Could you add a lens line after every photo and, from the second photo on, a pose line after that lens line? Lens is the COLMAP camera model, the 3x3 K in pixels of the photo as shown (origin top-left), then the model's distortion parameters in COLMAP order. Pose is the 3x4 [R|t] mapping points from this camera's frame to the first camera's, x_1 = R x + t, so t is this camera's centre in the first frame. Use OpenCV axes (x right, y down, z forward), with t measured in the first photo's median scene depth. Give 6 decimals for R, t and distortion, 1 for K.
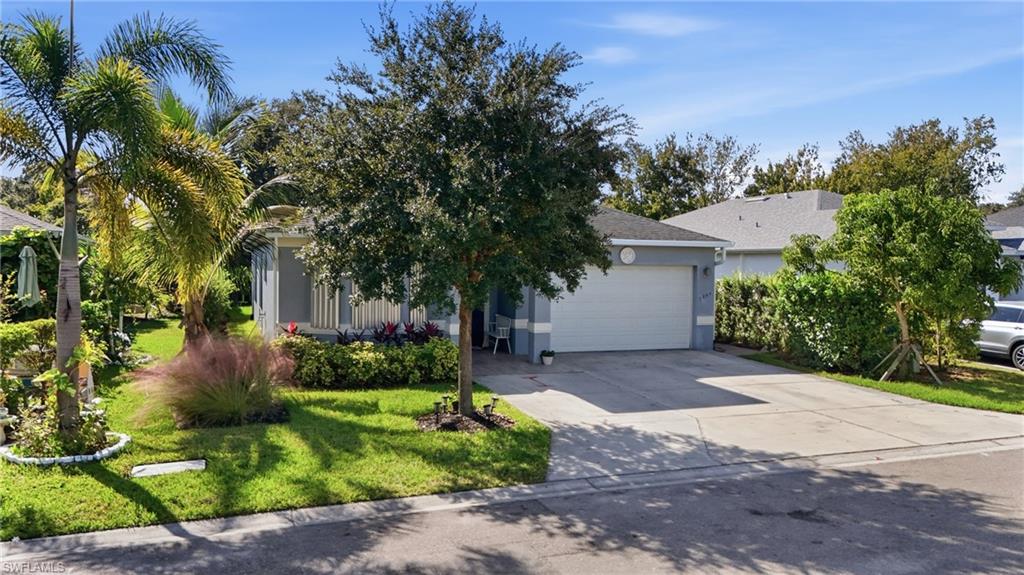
lens RADIAL K [[754.8, 0, 515.0], [0, 754.8, 287.0], [0, 0, 1]] dist [0.069283, -0.068884]
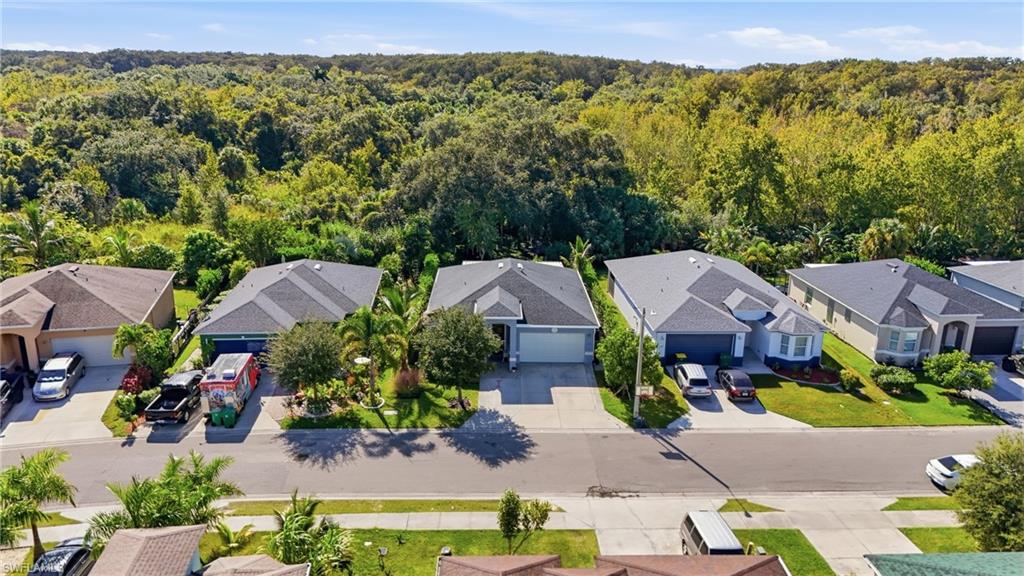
lens RADIAL K [[754.8, 0, 515.0], [0, 754.8, 287.5], [0, 0, 1]] dist [0.069283, -0.068884]
pose [[0.942589, 0.096142, -0.319817, 1.874799], [-0.014843, 0.968778, 0.247484, -1.850898], [0.333625, -0.228529, 0.914587, -3.163715]]
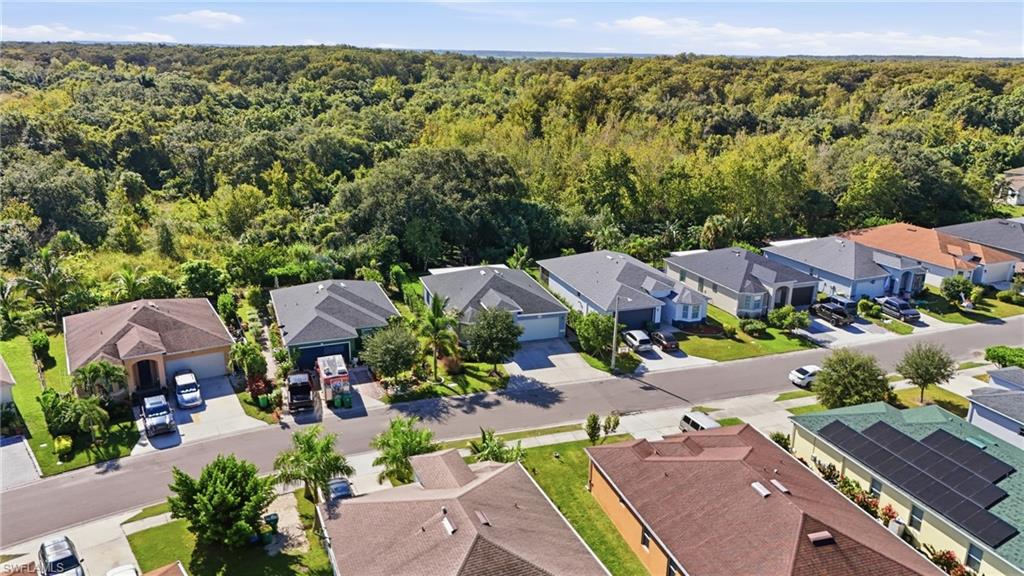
lens RADIAL K [[754.8, 0, 515.0], [0, 754.8, 287.5], [0, 0, 1]] dist [0.069283, -0.068884]
pose [[0.998474, 0.020250, -0.051376, 0.478130], [-0.005753, 0.963423, 0.267924, -2.608568], [0.054922, -0.267219, 0.962069, -5.669554]]
